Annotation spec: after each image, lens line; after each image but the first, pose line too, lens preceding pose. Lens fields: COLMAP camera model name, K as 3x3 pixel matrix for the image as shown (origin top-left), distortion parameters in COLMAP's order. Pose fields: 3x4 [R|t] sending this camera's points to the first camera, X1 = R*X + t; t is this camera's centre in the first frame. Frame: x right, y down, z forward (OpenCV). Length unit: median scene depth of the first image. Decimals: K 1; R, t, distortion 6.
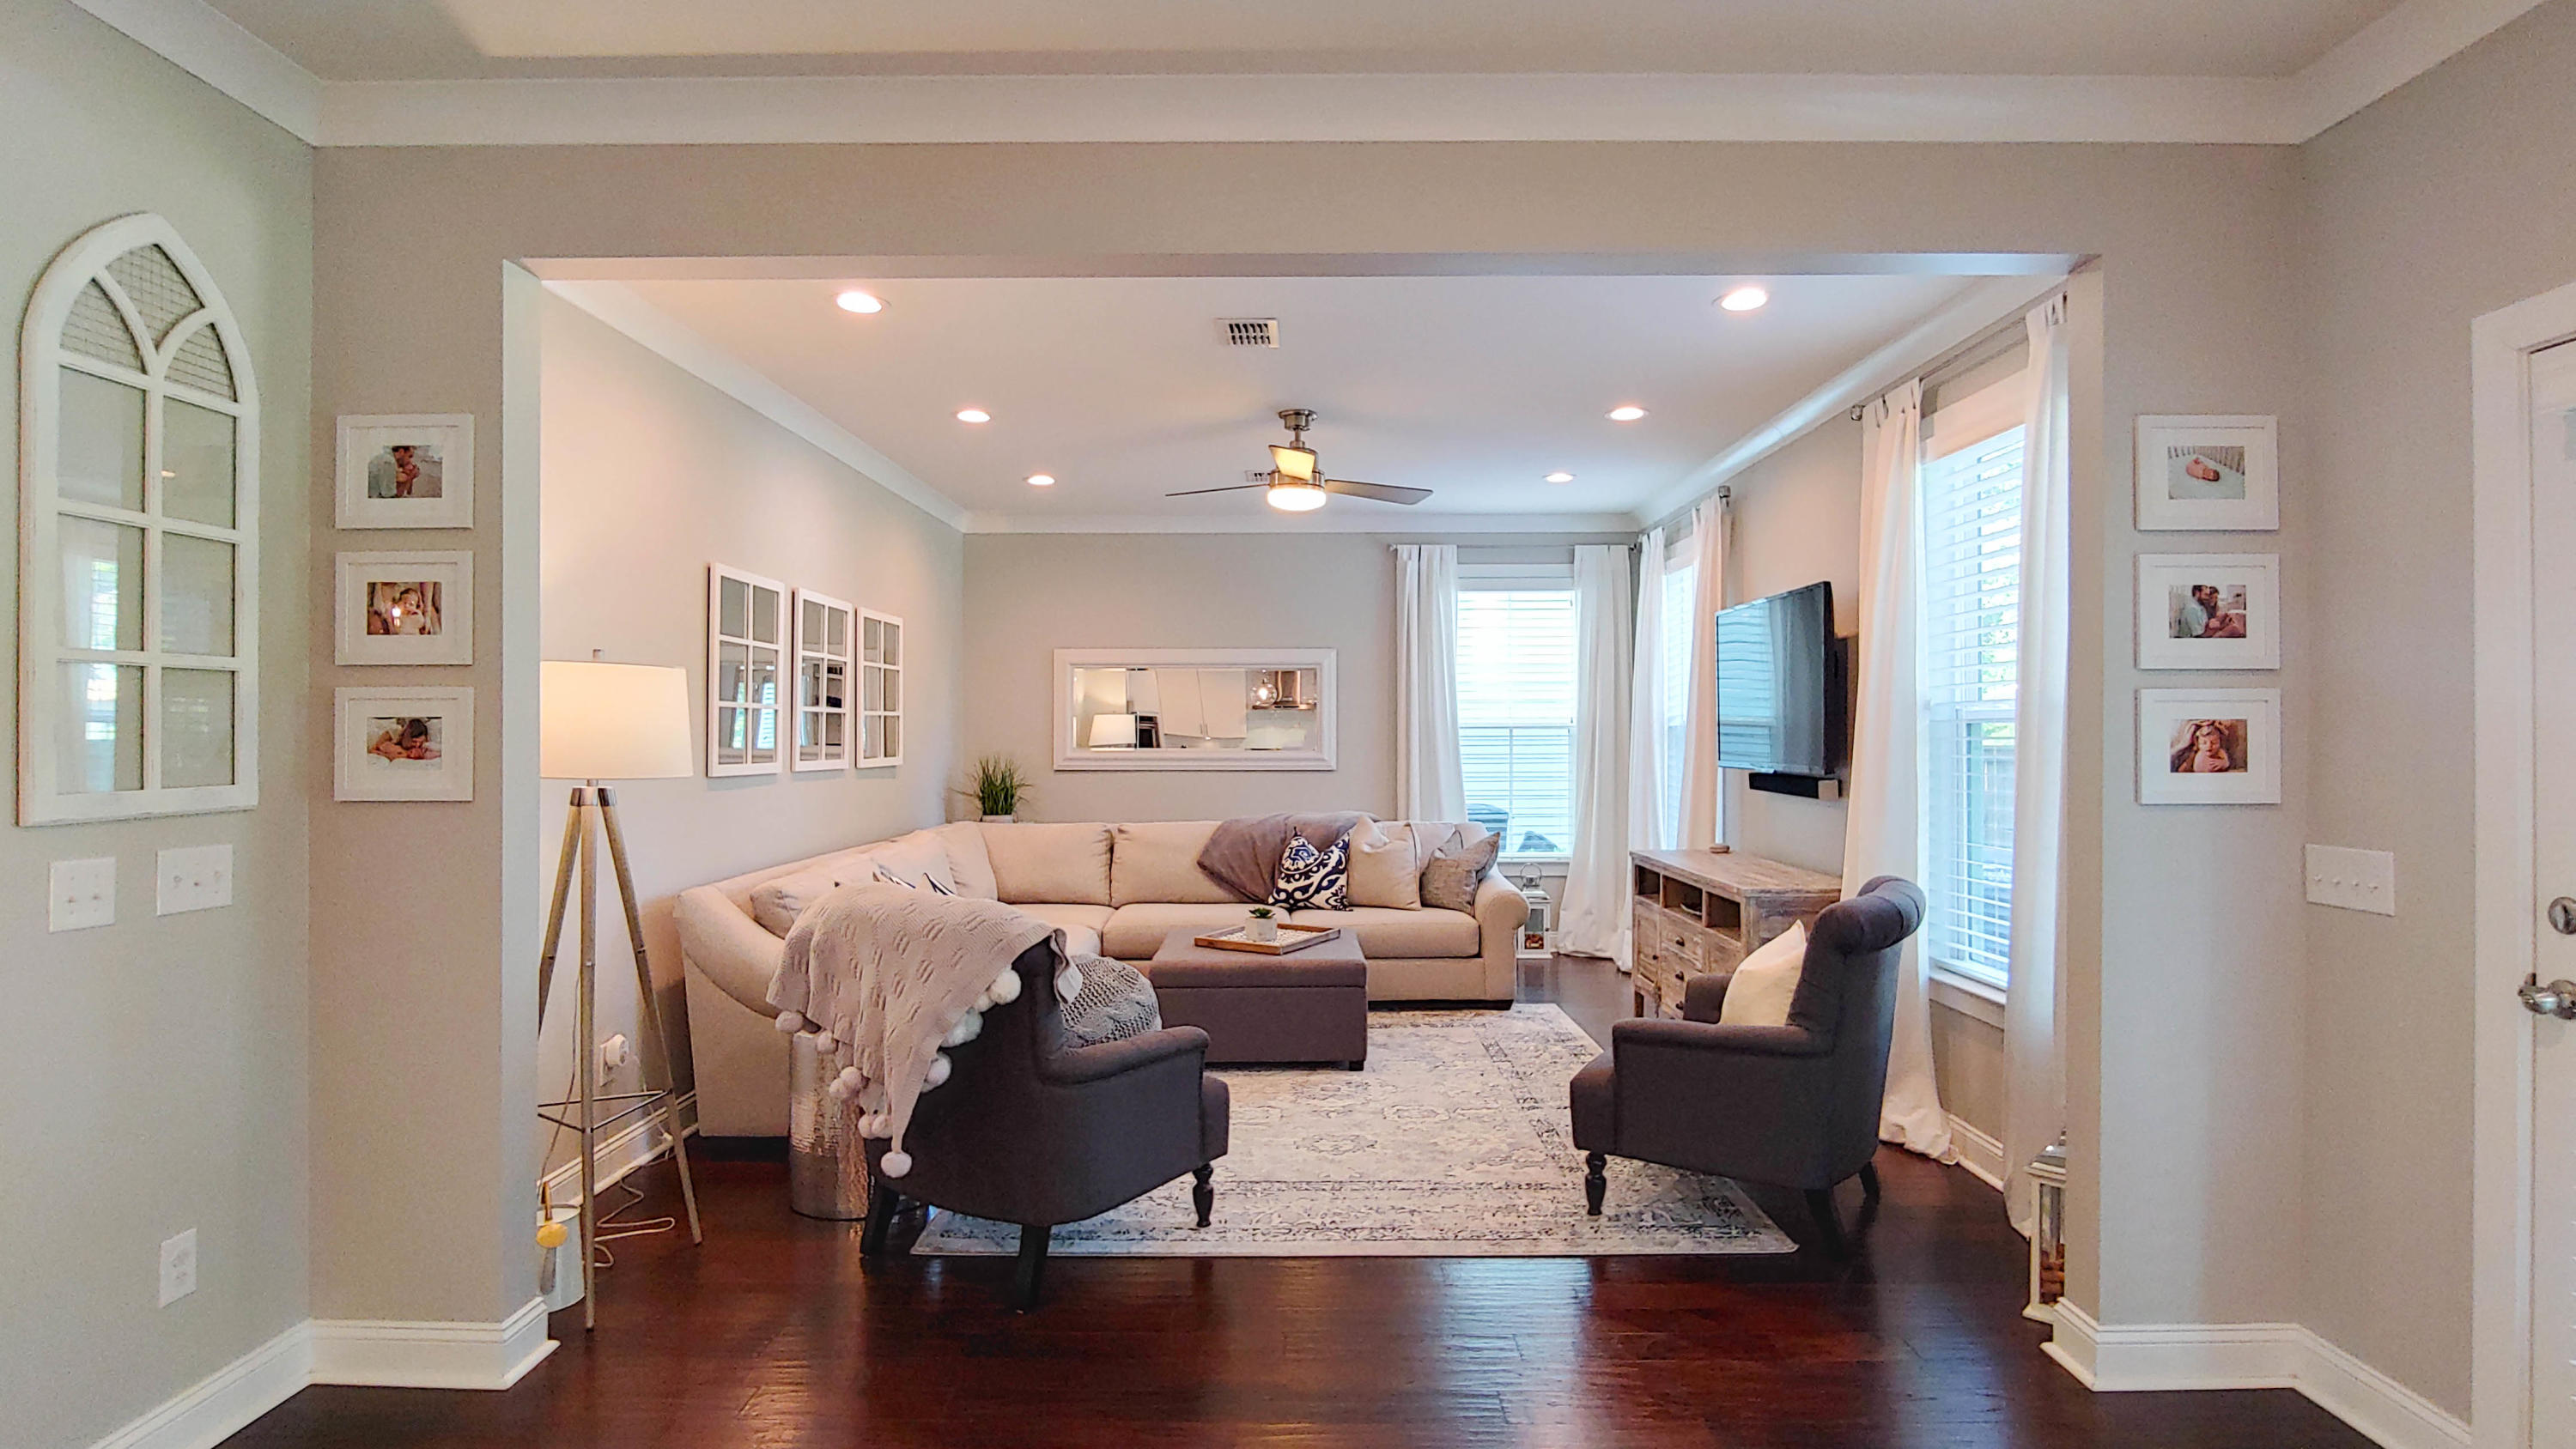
lens RADIAL K [[1291.7, 0, 1281.4], [0, 1291.7, 722.3], [0, 0, 1]] dist [-0.001727, -0.000159]
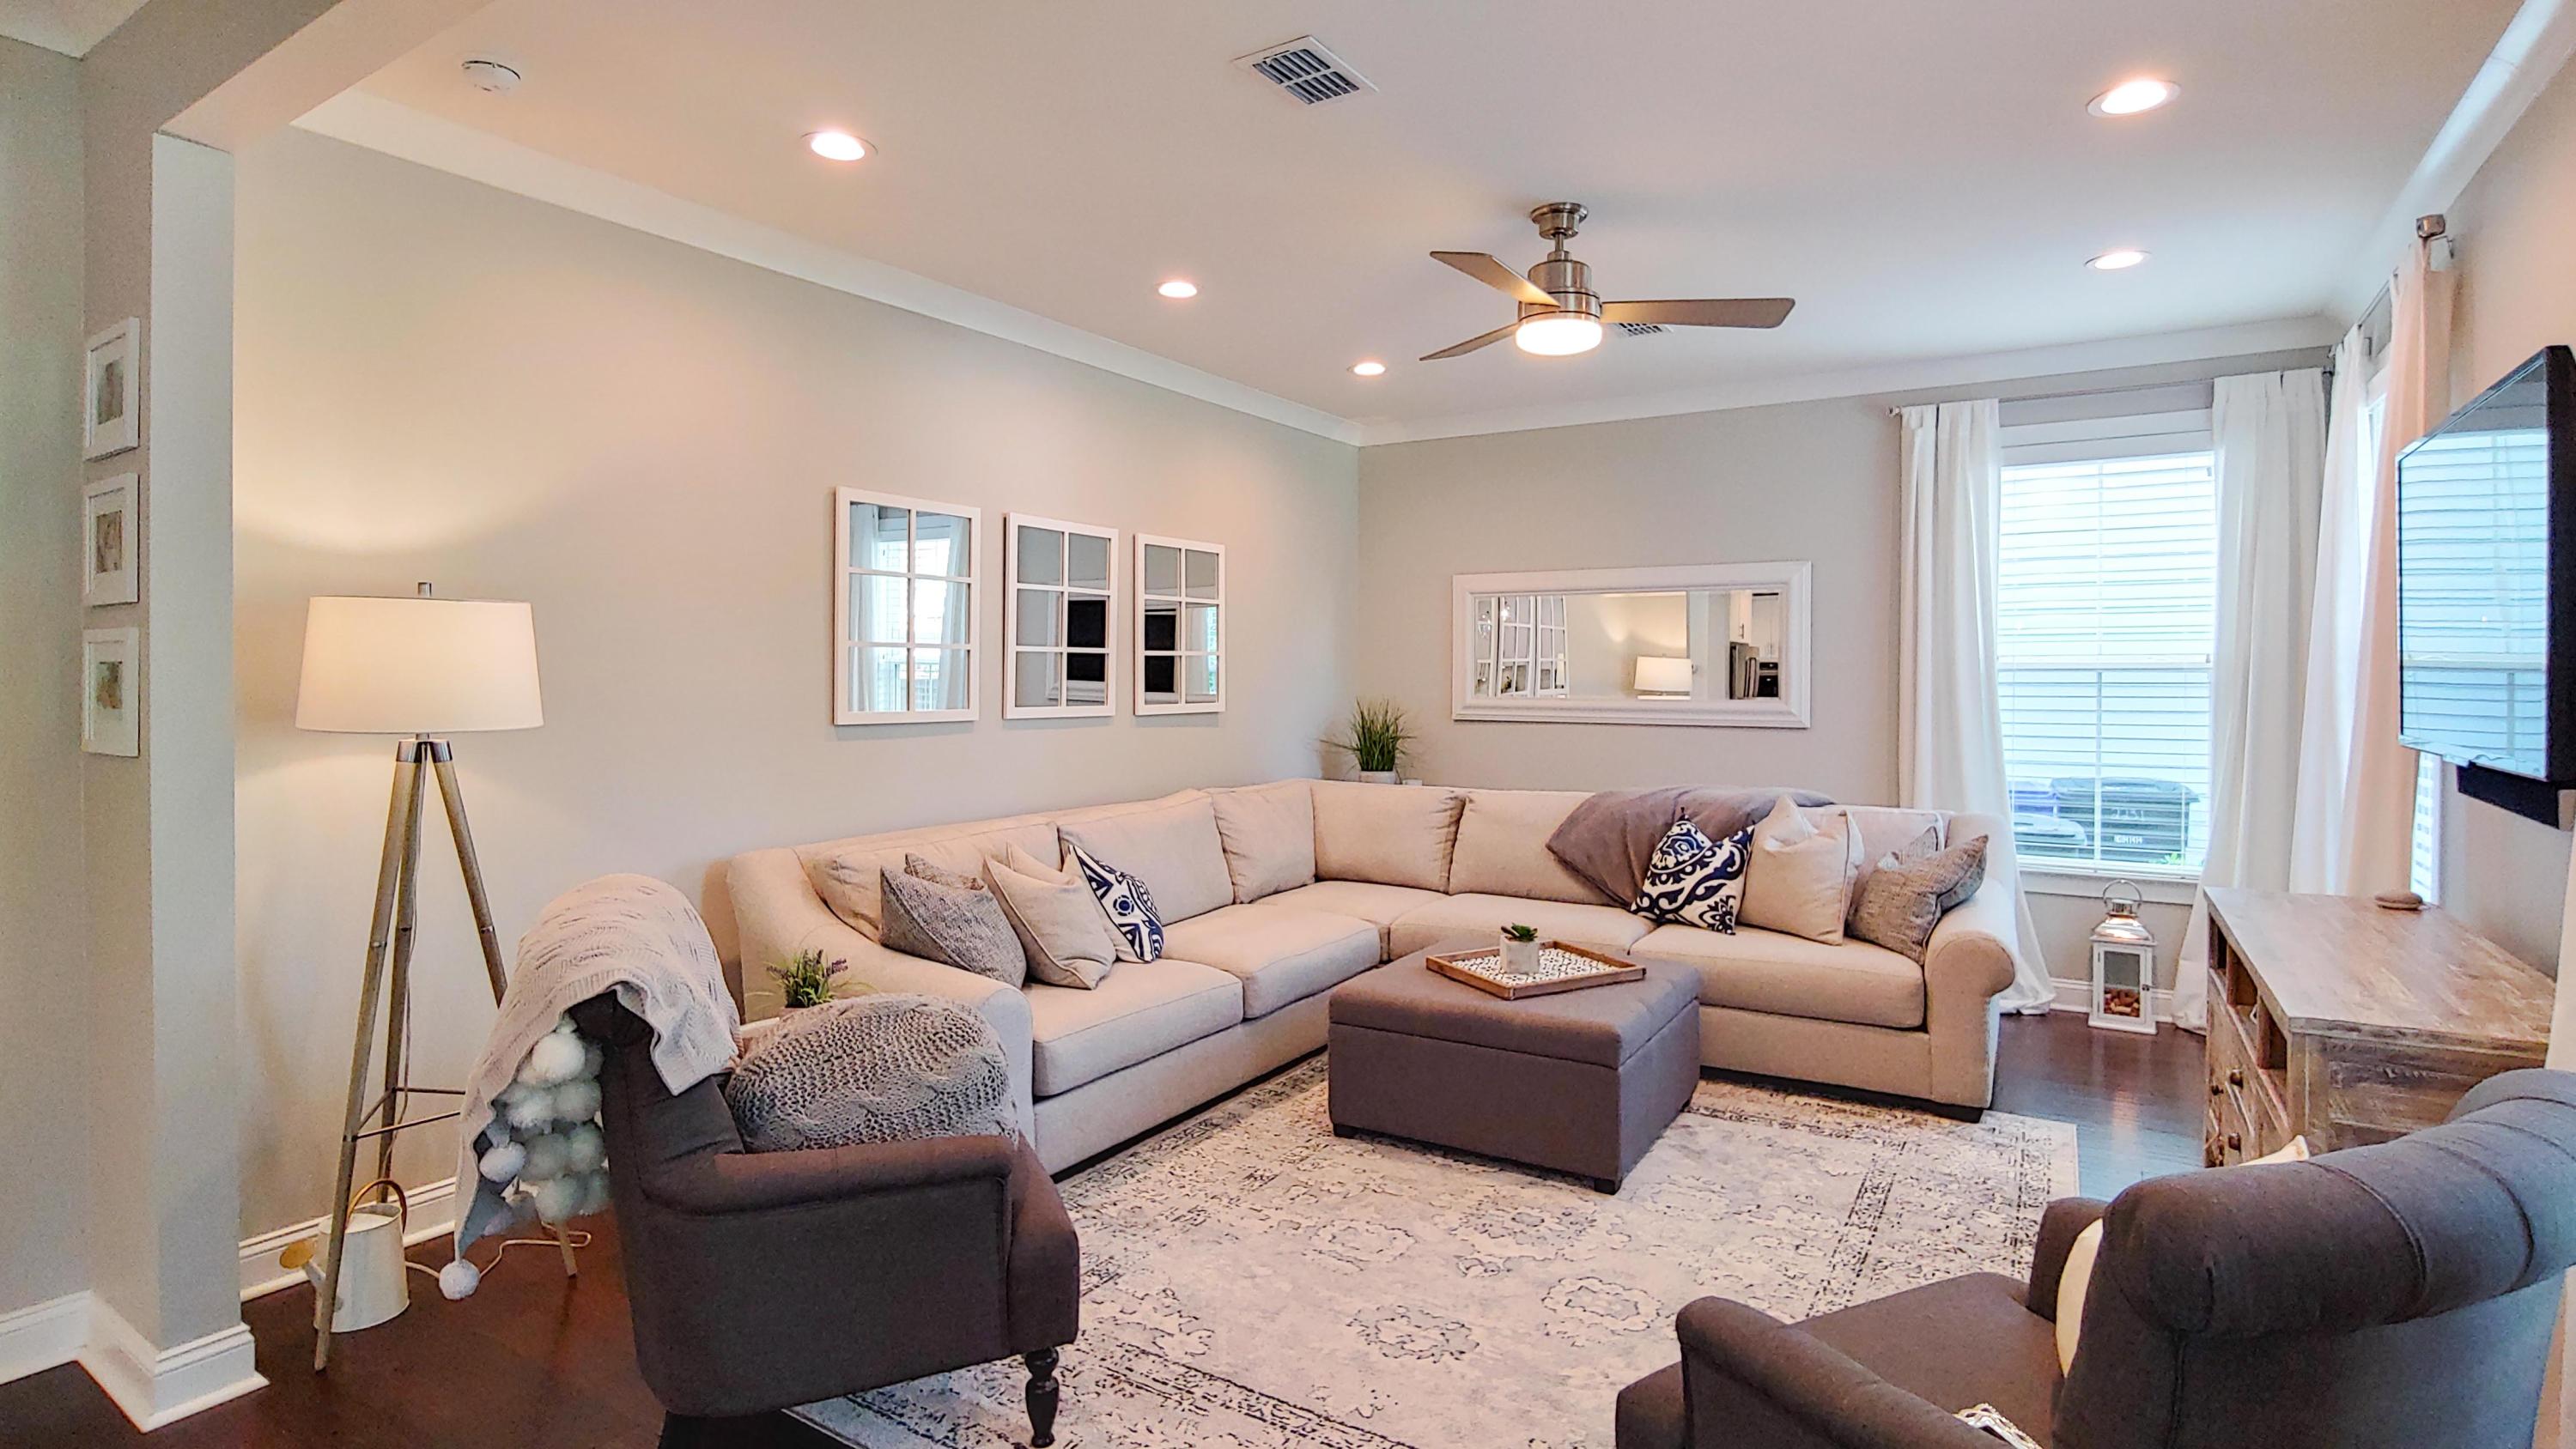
lens RADIAL K [[1270.9, 0, 1286.9], [0, 1270.9, 674.3], [0, 0, 1]] dist [-0.004958, -0.000975]
pose [[0.848606, 0.003208, -0.529016, 0.212725], [0.001304, 0.999966, 0.008155, 0.000761], [0.529024, -0.007610, 0.848572, 0.300428]]
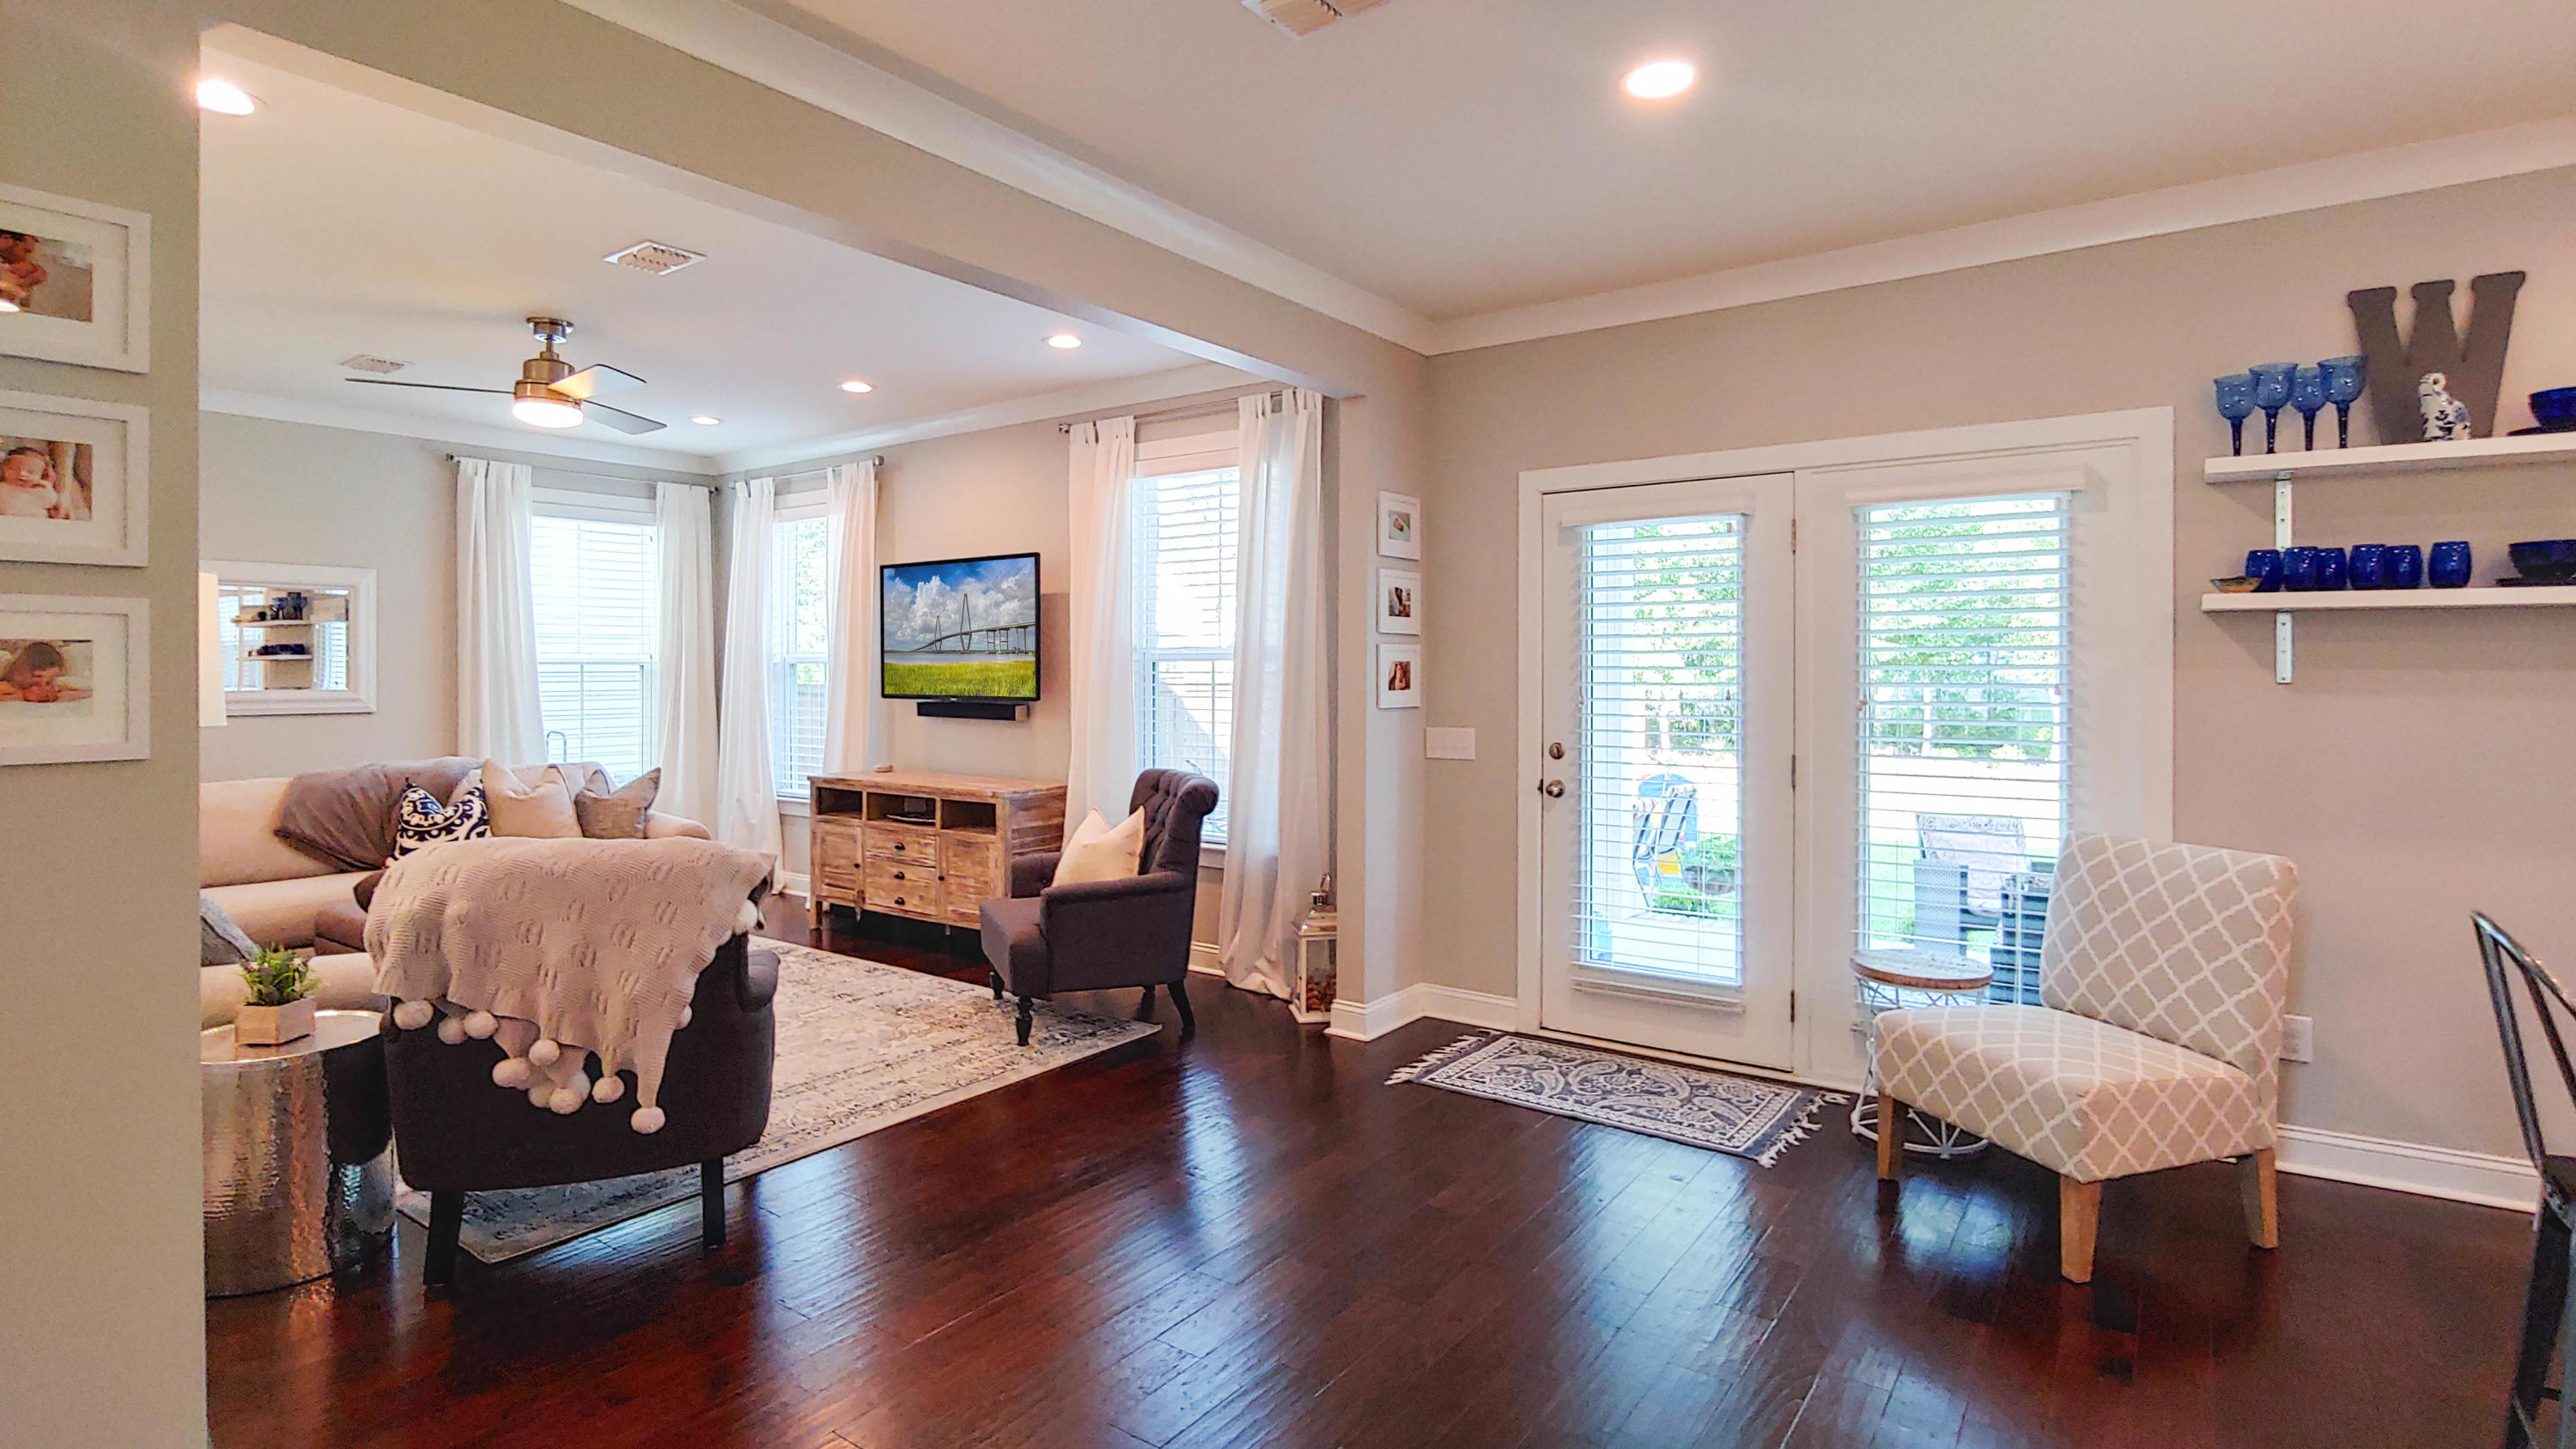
lens RADIAL K [[1270.9, 0, 1286.9], [0, 1270.9, 674.3], [0, 0, 1]] dist [-0.004958, -0.000975]
pose [[0.581326, -0.001320, 0.813669, -0.359753], [-0.007861, 0.999943, 0.007238, 0.001919], [-0.813633, -0.010604, 0.581283, 0.035907]]
